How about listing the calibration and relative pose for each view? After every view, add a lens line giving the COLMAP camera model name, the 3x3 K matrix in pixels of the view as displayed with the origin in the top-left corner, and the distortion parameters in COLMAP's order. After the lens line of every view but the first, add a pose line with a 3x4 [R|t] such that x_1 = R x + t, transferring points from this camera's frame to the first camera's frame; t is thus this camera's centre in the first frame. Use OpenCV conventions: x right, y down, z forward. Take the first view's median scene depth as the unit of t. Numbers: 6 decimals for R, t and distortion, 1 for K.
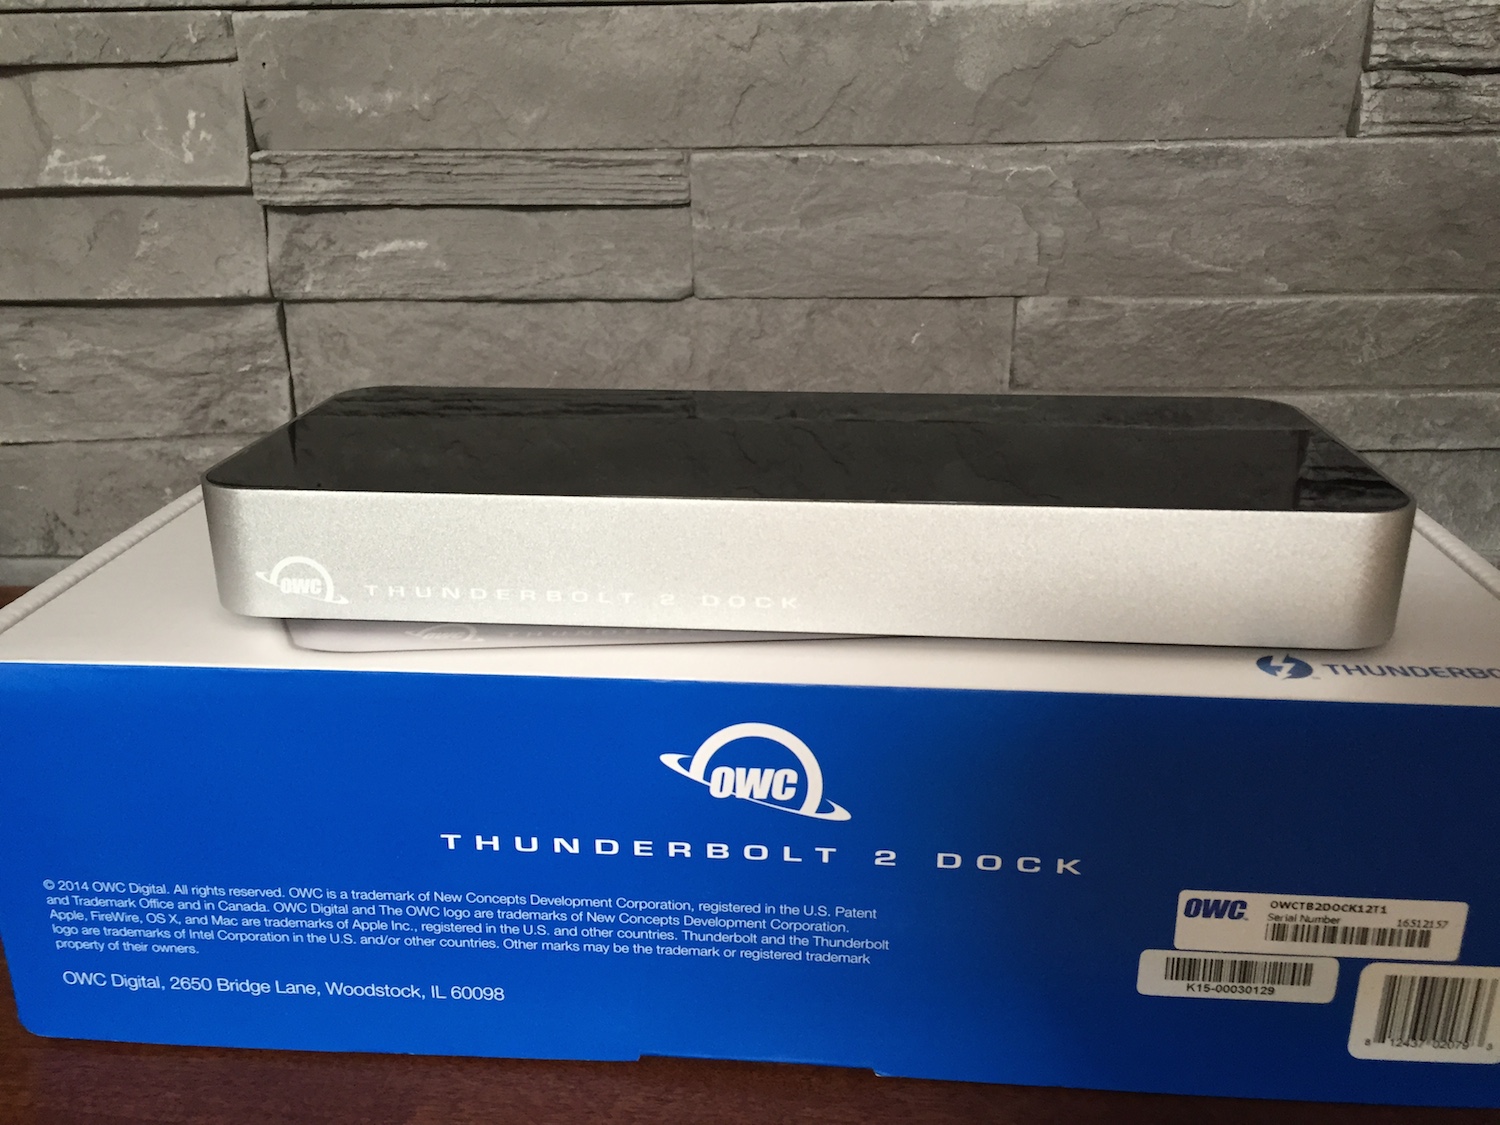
lens RADIAL K [[1284.8, 0, 747.5], [0, 1284.8, 553.3], [0, 0, 1]] dist [0.081649, -0.117083]
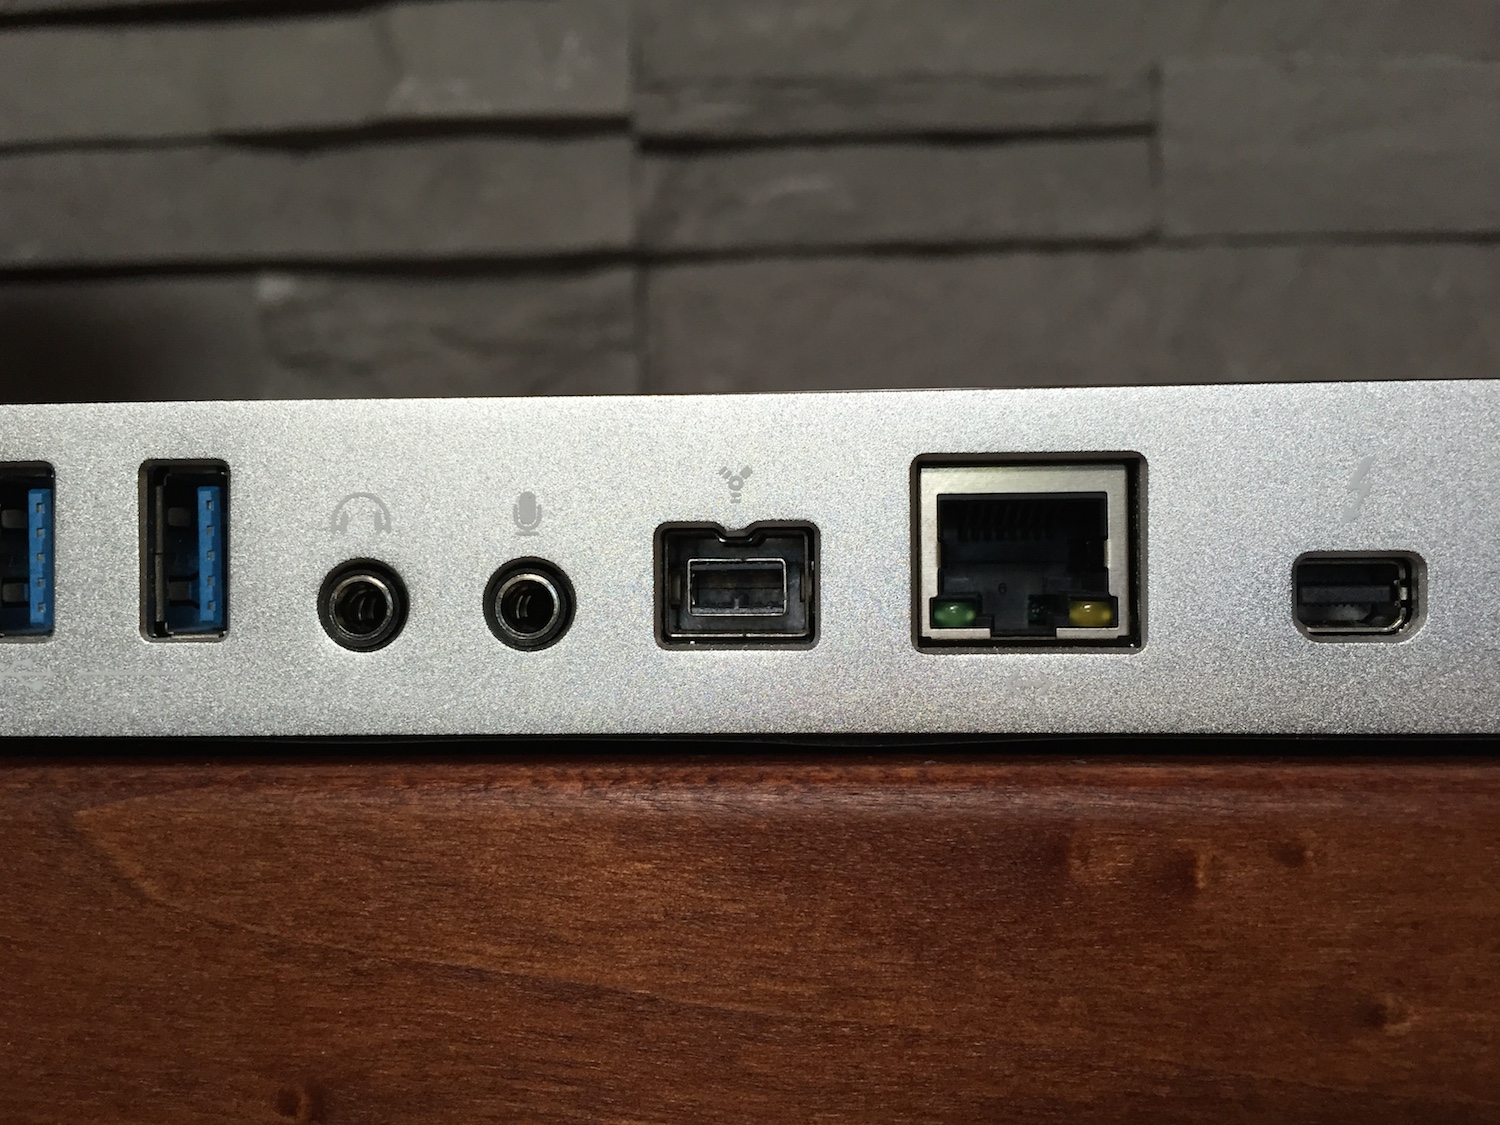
lens RADIAL K [[1351.5, 0, 749.8], [0, 1351.5, 558.3], [0, 0, 1]] dist [0.078302, -0.161977]
pose [[0.999560, -0.001918, -0.029590, -0.275775], [-0.008684, 0.935222, -0.353956, 0.294208], [0.028352, 0.354057, 0.934794, 0.275251]]
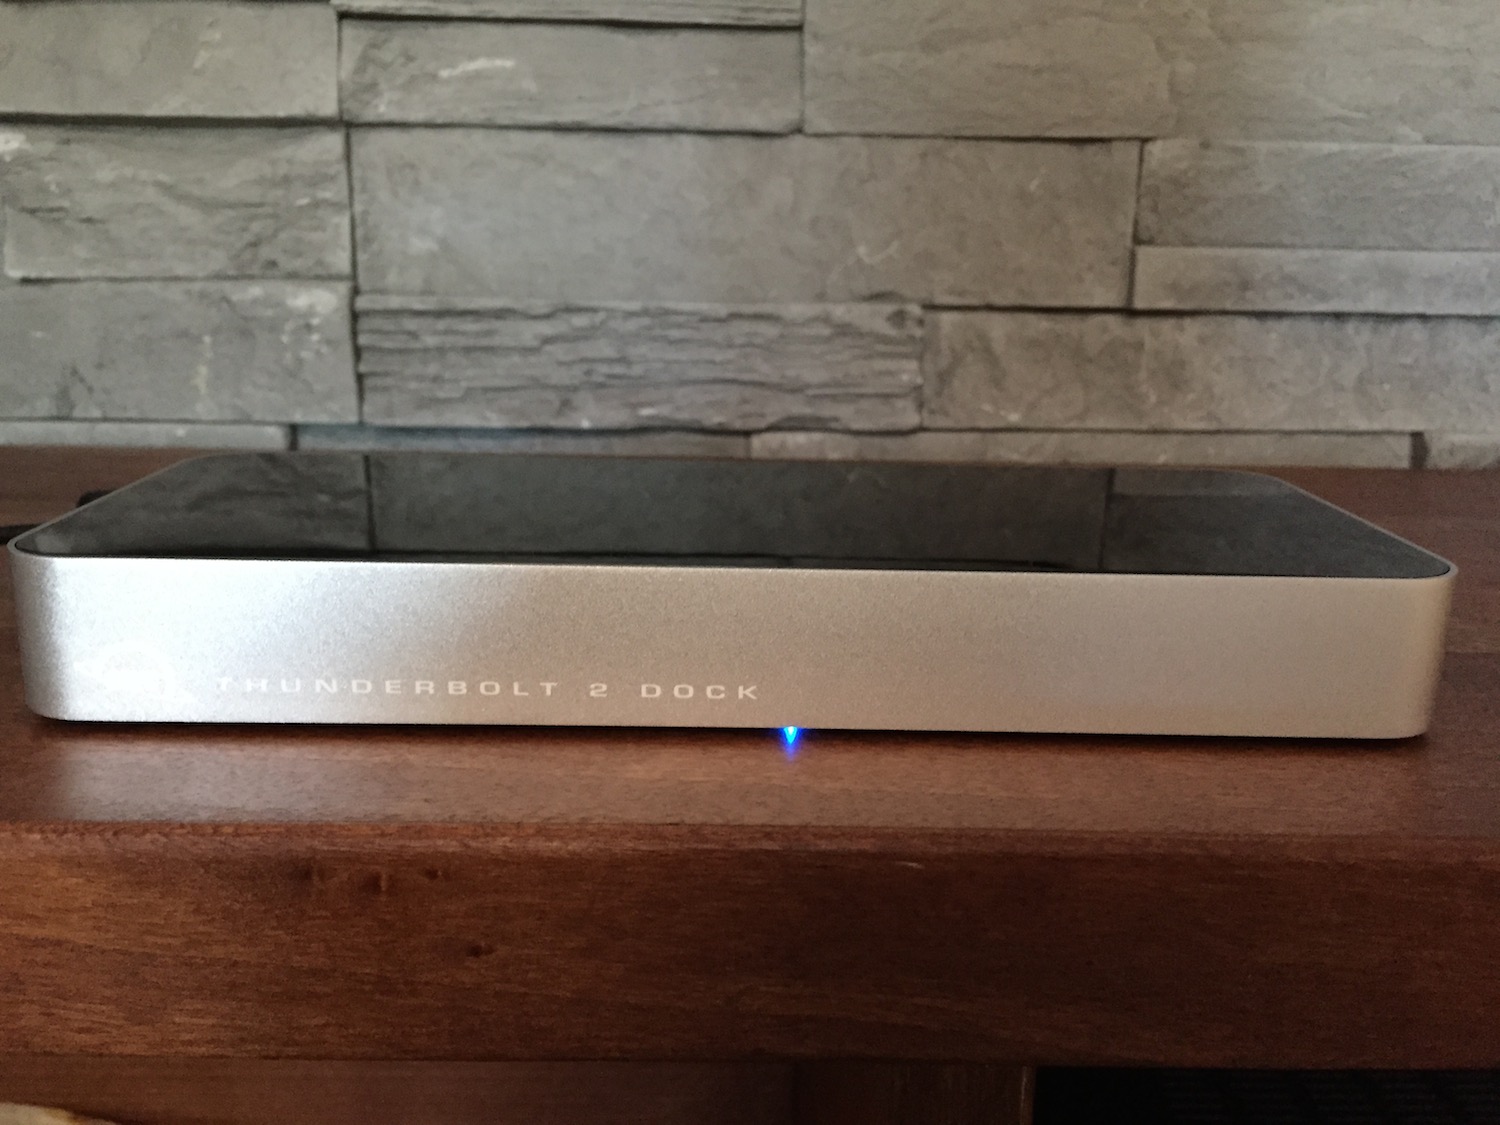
lens RADIAL K [[1296.3, 0, 750.0], [0, 1296.3, 562.5], [0, 0, 1]] dist [0.083432, -0.131299]
pose [[0.998178, 0.012628, 0.059006, -0.132338], [-0.006335, 0.994384, -0.105645, 0.212881], [-0.060008, 0.105079, 0.992652, 0.102657]]
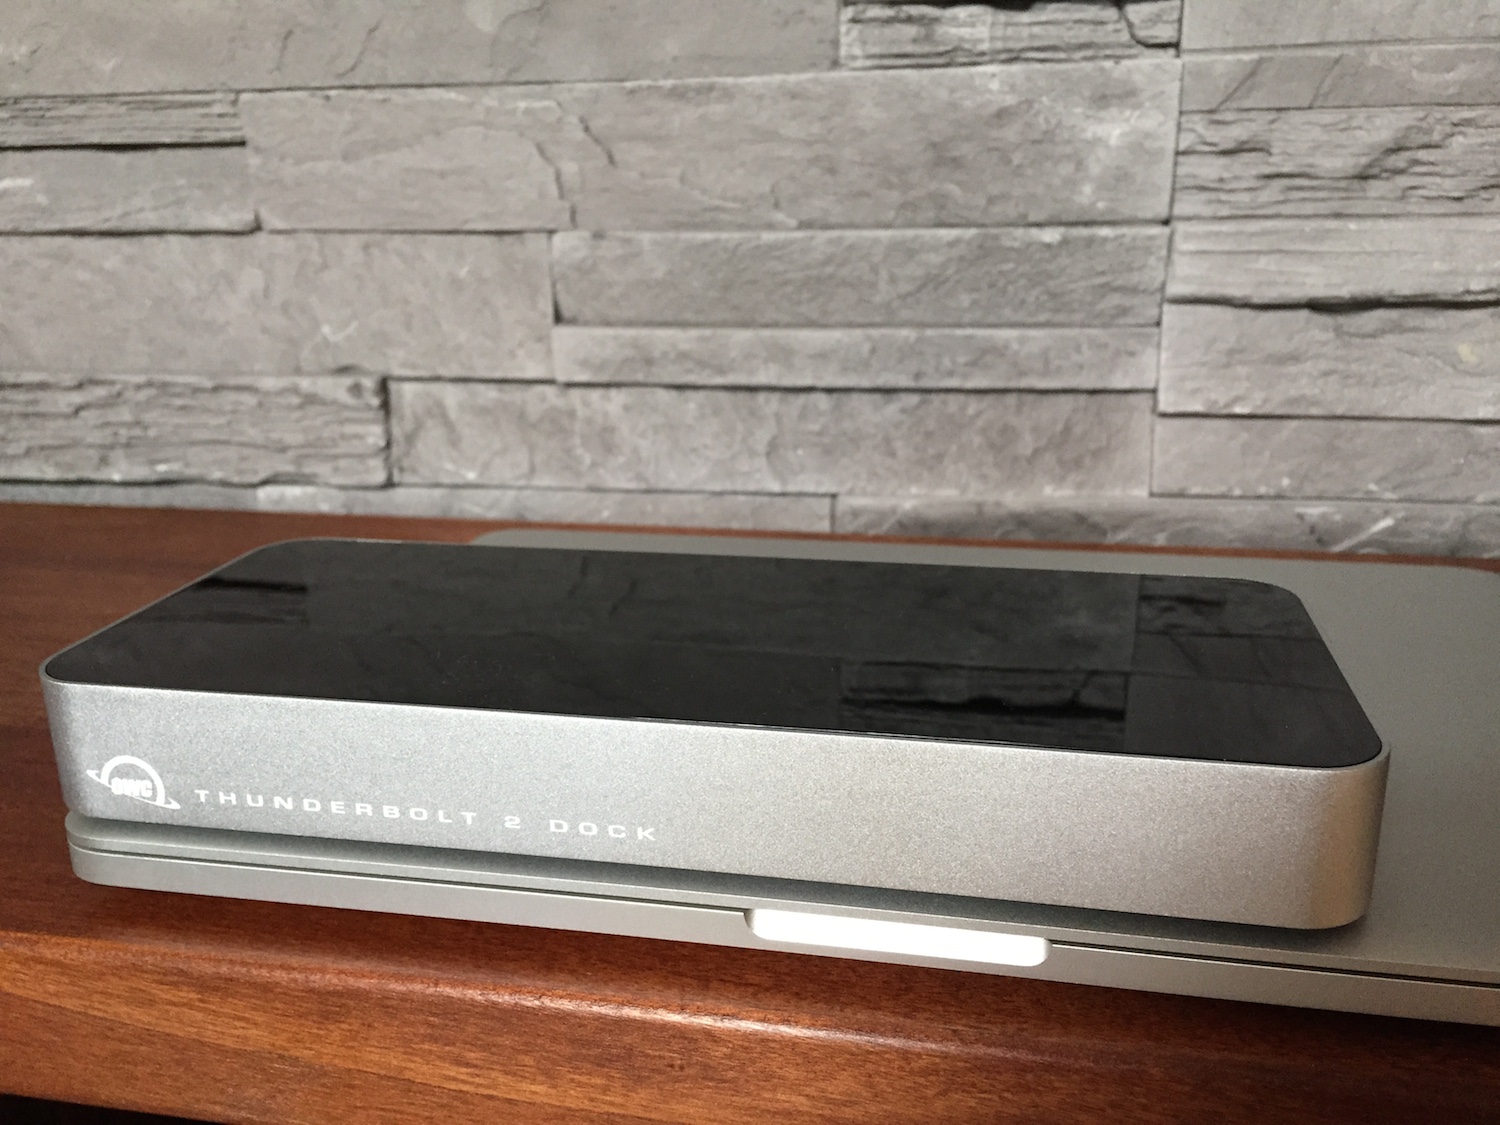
lens RADIAL K [[1296.3, 0, 750.0], [0, 1296.3, 562.5], [0, 0, 1]] dist [0.083432, -0.131299]
pose [[0.989136, 0.036653, -0.142361, 0.535997], [-0.047155, 0.996353, -0.071111, 0.137382], [0.139235, 0.077051, 0.987257, 0.001292]]
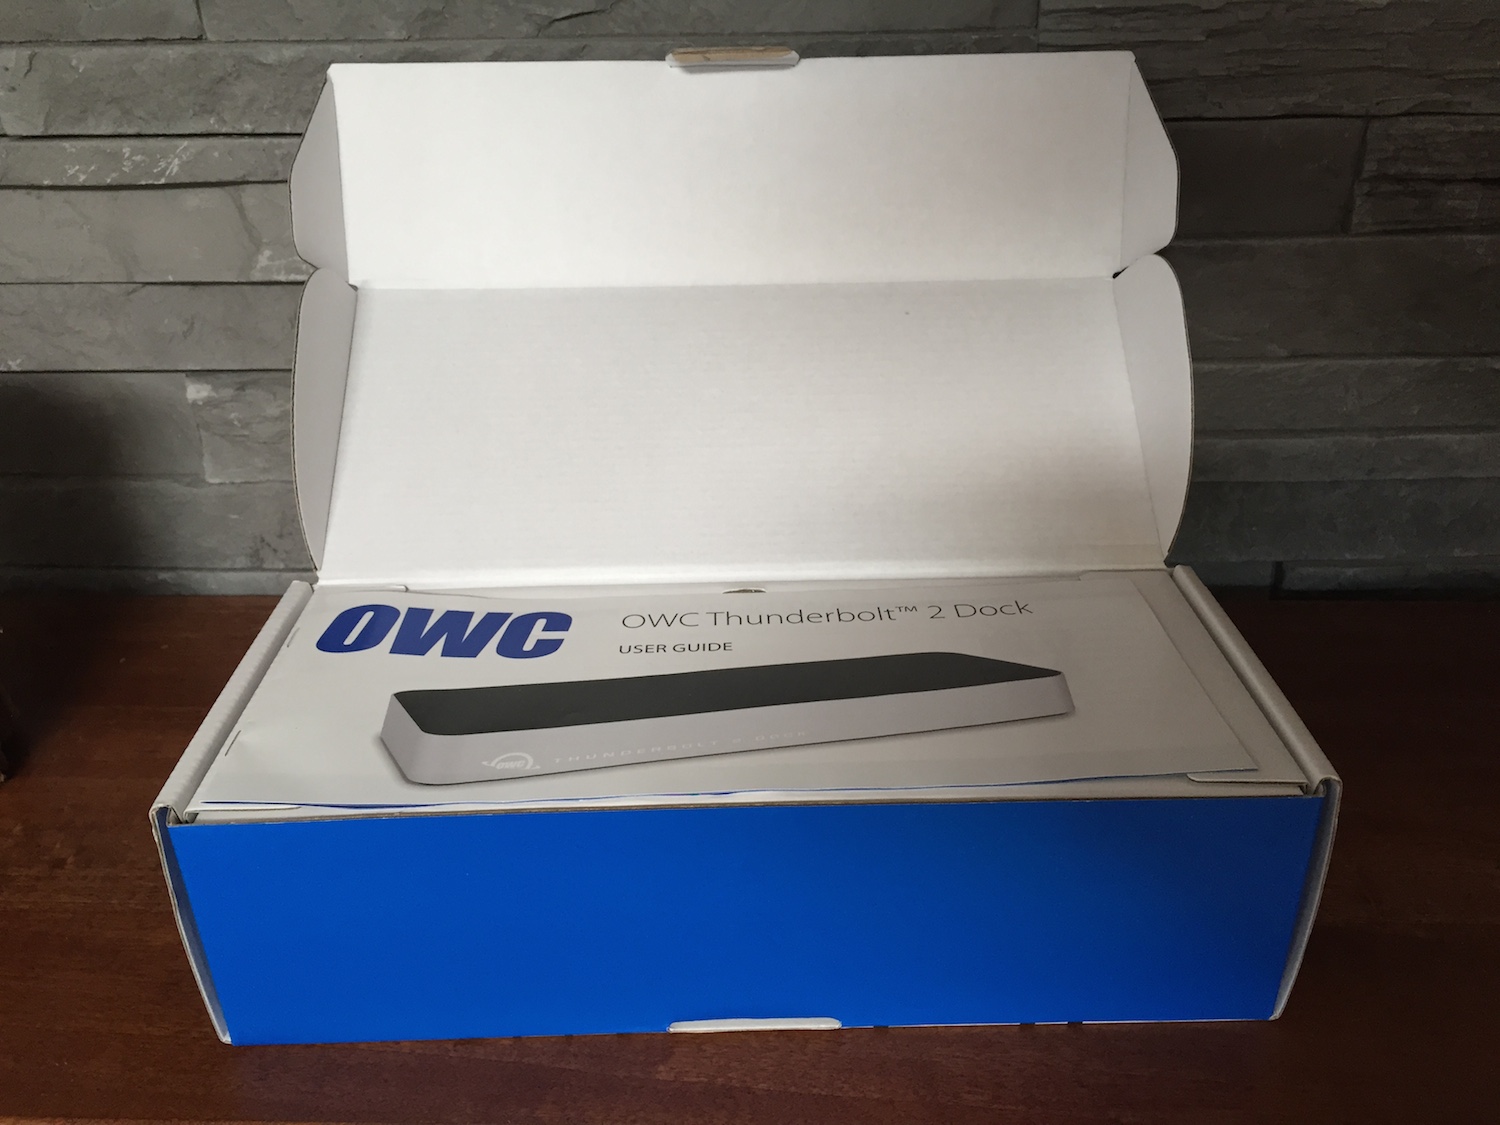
lens RADIAL K [[1282.1, 0, 752.5], [0, 1282.1, 553.7], [0, 0, 1]] dist [0.087319, -0.134084]
pose [[0.999940, -0.009820, 0.004863, -0.089432], [0.009177, 0.992958, 0.118112, -0.166570], [-0.005989, -0.118061, 0.992988, -0.216635]]
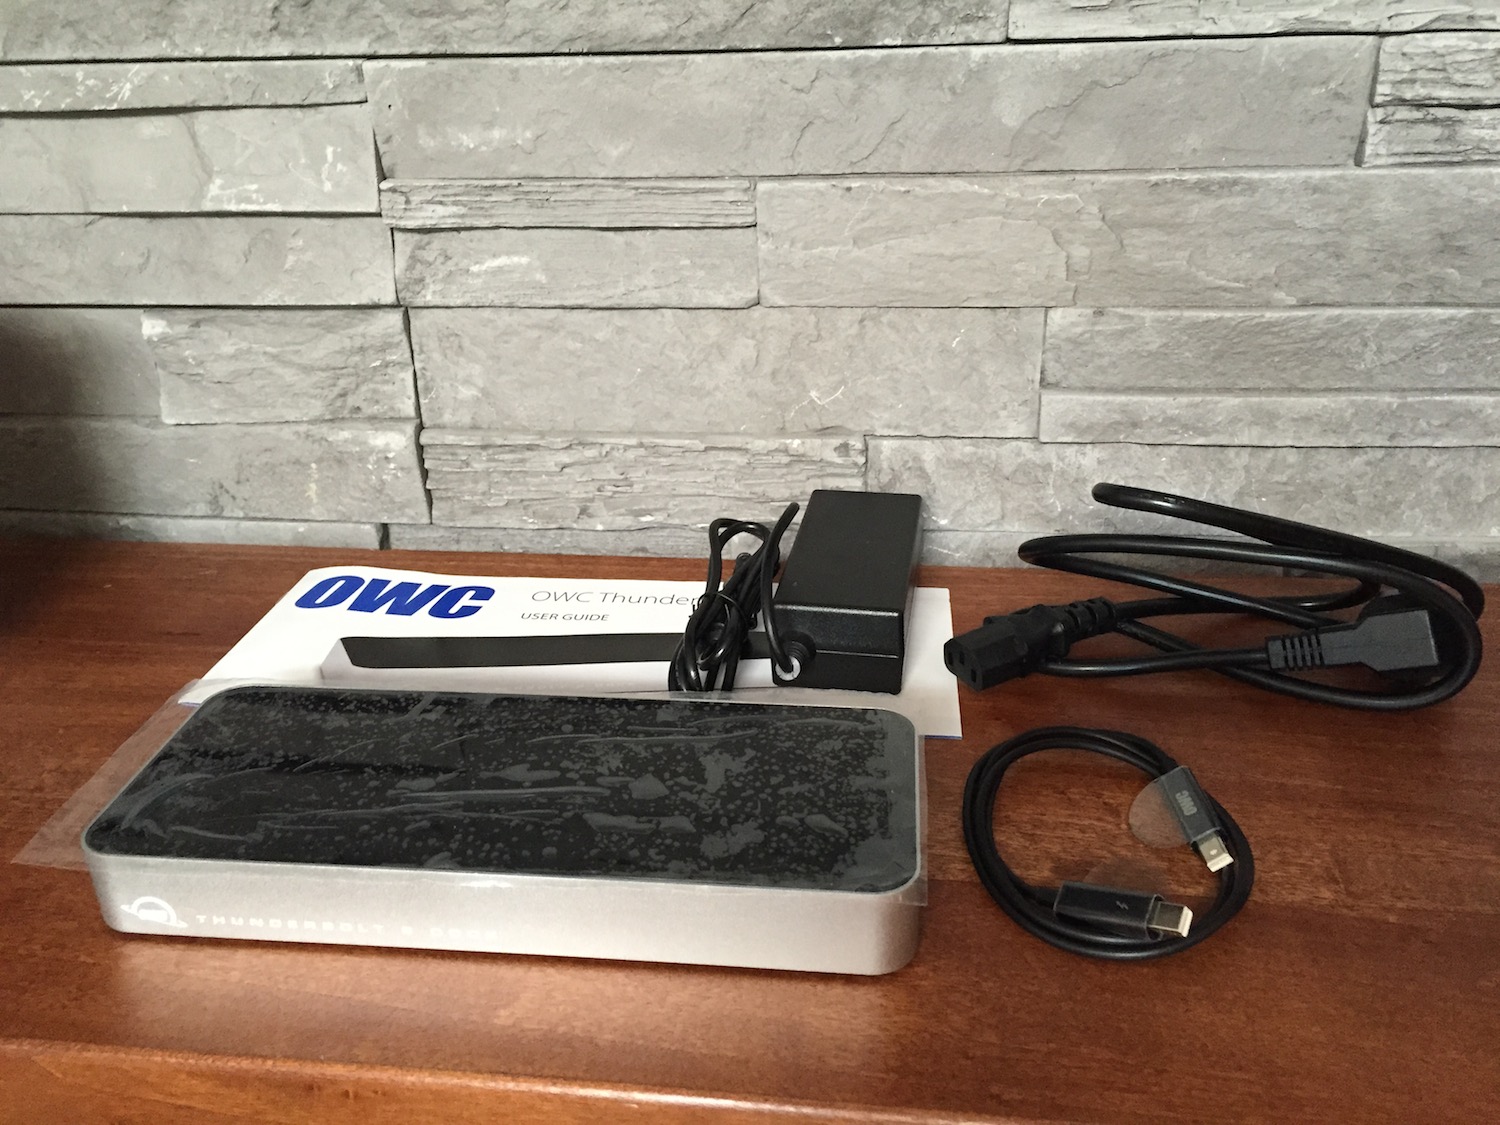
lens RADIAL K [[1282.9, 0, 752.8], [0, 1282.9, 556.2], [0, 0, 1]] dist [0.088294, -0.122285]
pose [[0.997038, 0.019222, -0.074469, 0.042123], [-0.012803, 0.996237, 0.085723, -0.077515], [0.075837, -0.084516, 0.993532, -0.150374]]
